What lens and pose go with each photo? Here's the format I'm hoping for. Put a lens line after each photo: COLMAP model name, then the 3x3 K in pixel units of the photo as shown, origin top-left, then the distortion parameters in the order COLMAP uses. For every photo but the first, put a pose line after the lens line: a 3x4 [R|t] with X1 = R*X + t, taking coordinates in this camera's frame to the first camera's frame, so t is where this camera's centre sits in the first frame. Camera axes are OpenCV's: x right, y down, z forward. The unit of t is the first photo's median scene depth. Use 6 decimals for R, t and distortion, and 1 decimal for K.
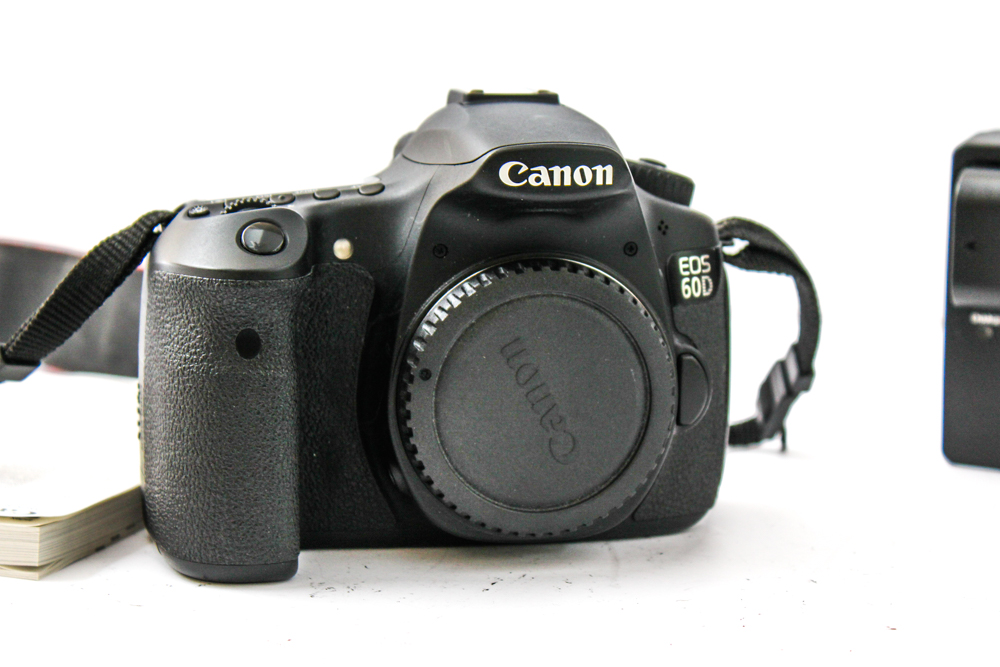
lens RADIAL K [[2442.8, 0, 502.1], [0, 2442.8, 334.1], [0, 0, 1]] dist [-0.159252, 0.000000]
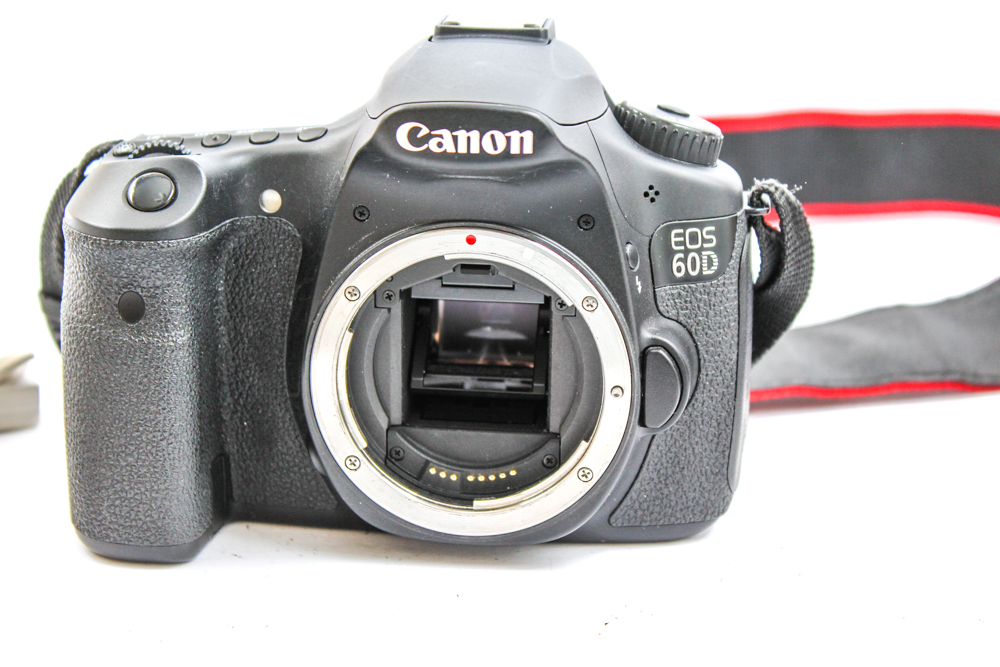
lens RADIAL K [[2442.8, 0, 499.1], [0, 2442.8, 334.5], [0, 0, 1]] dist [-0.159252, 0.000000]
pose [[0.950439, 0.082531, -0.299757, 0.291448], [-0.053010, 0.993024, 0.105327, -0.086695], [0.306358, -0.084217, 0.948184, 0.181599]]
